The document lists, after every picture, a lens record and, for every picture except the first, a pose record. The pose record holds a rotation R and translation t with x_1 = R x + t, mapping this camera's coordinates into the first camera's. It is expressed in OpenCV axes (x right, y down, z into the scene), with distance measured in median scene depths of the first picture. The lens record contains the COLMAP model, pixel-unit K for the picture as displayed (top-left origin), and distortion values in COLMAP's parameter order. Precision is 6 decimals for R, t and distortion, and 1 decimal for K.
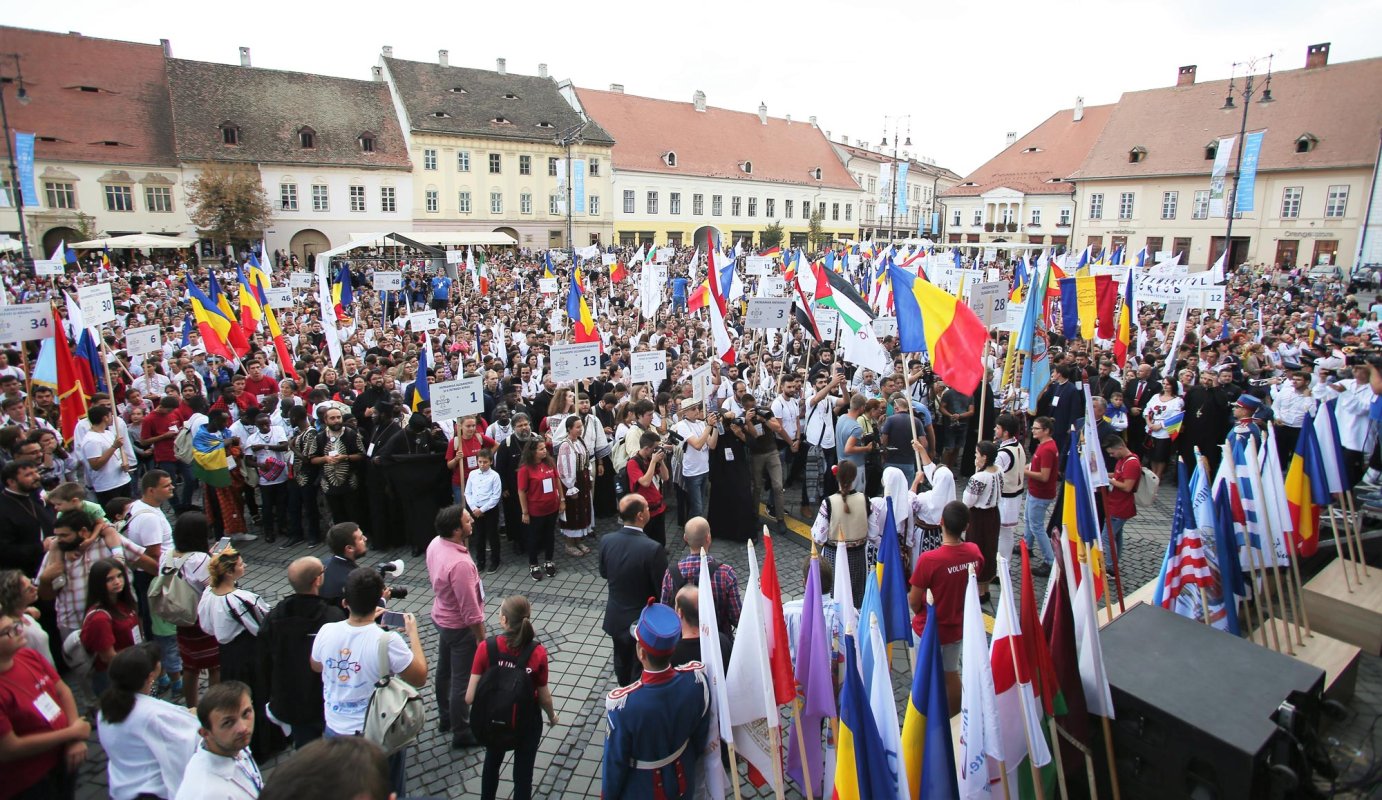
lens RADIAL K [[680.0, 0, 690.1], [0, 680.0, 333.1], [0, 0, 1]] dist [-0.046491, 0.013922]
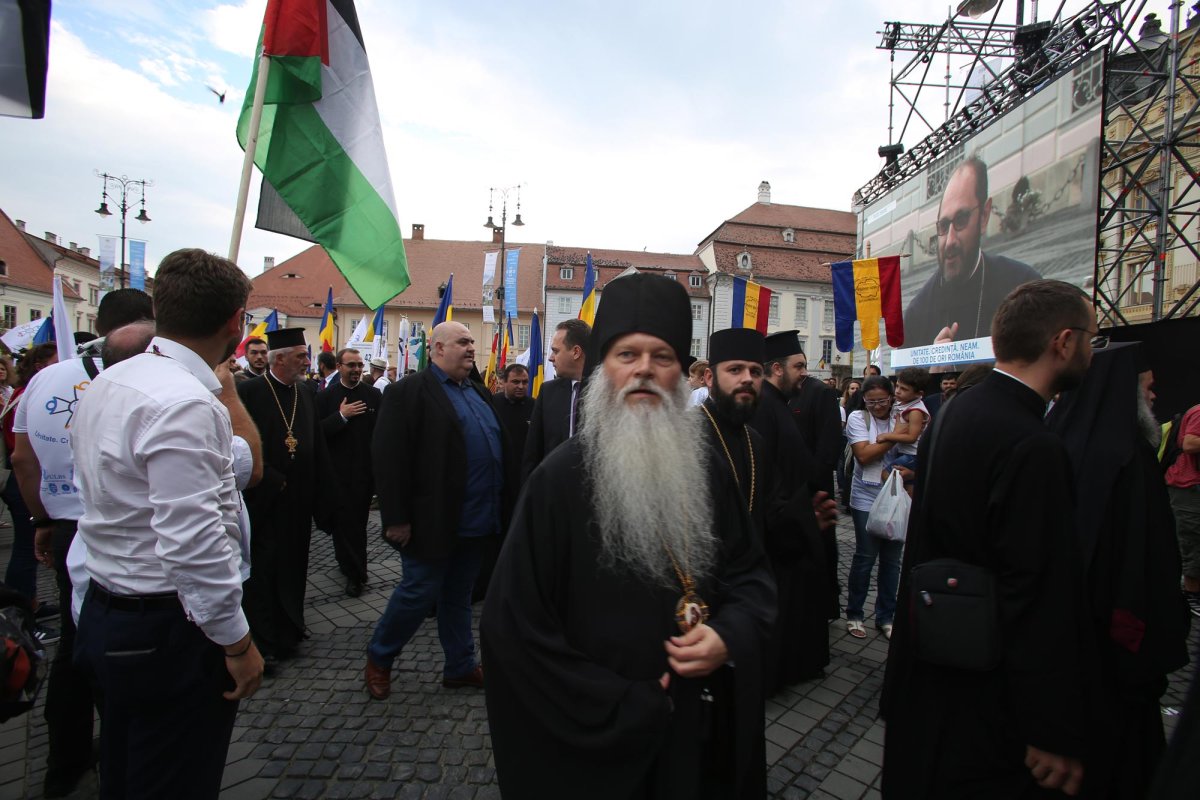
lens RADIAL K [[584.0, 0, 603.5], [0, 584.0, 408.8], [0, 0, 1]] dist [-0.057147, 0.024909]
pose [[0.557653, -0.019225, 0.829852, 0.045802], [0.094984, 0.994643, -0.040785, 0.008535], [-0.824622, 0.101566, 0.556491, 0.139725]]
